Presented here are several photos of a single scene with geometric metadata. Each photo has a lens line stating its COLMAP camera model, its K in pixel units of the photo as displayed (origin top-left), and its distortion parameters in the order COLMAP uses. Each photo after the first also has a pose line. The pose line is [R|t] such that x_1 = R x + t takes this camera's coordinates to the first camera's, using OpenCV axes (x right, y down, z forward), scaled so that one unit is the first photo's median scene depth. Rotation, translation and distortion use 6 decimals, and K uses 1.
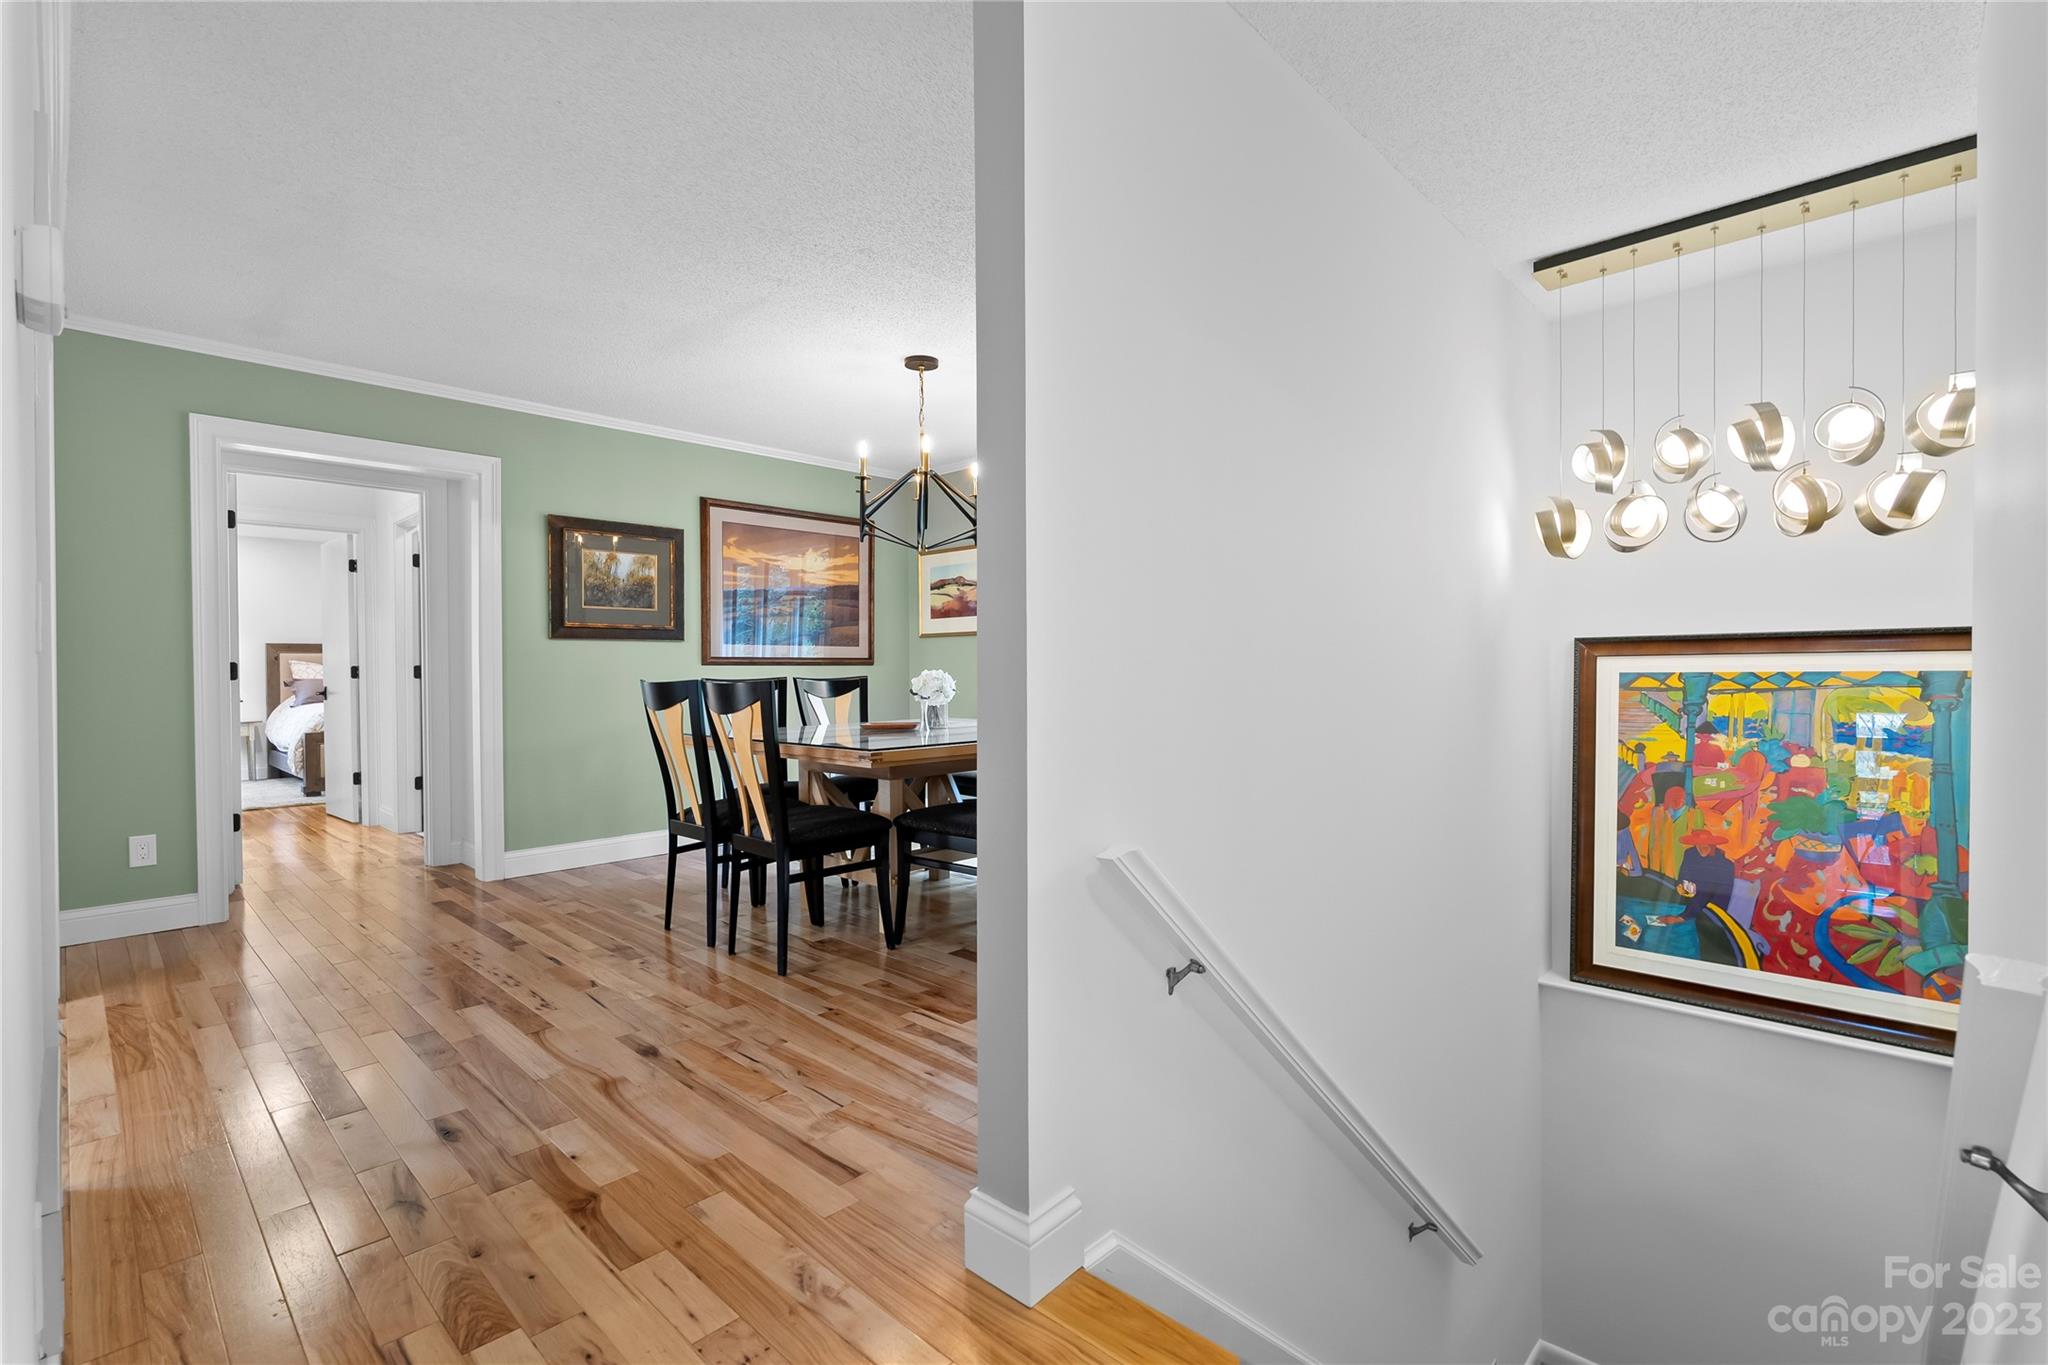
lens RADIAL K [[915.4, 0, 1024.0], [0, 915.4, 682.5], [0, 0, 1]] dist [-0.003456, -0.000450]
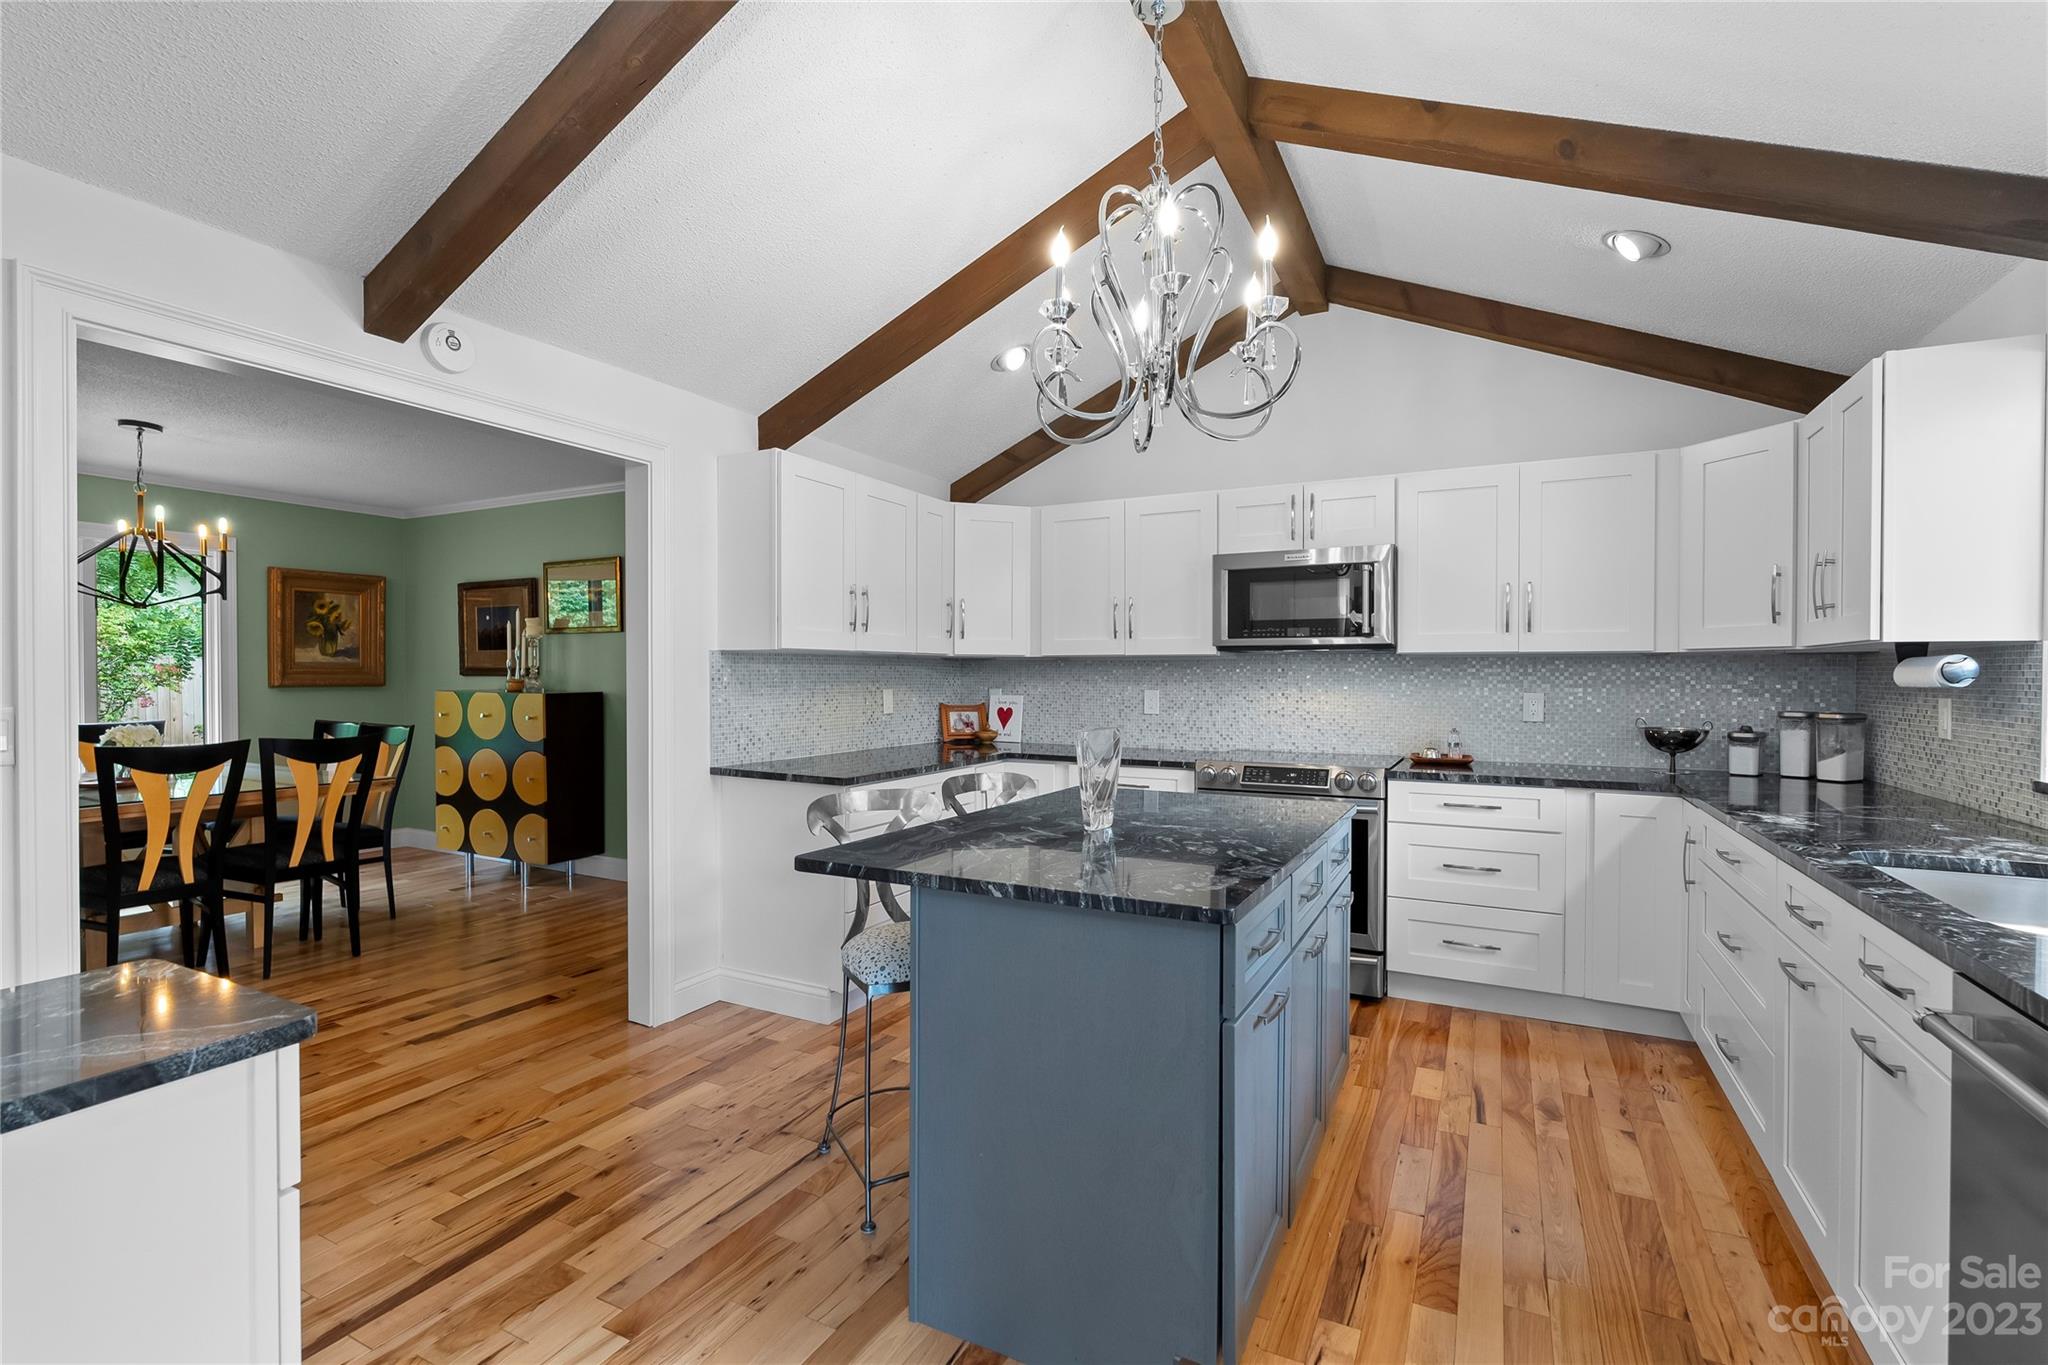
lens RADIAL K [[915.4, 0, 1024.0], [0, 915.4, 682.5], [0, 0, 1]] dist [-0.003456, -0.000450]
pose [[-0.283511, 0.002503, 0.958966, -1.985564], [0.008674, 0.999962, -0.000045, -0.071538], [-0.958930, 0.008305, -0.283522, 0.497106]]
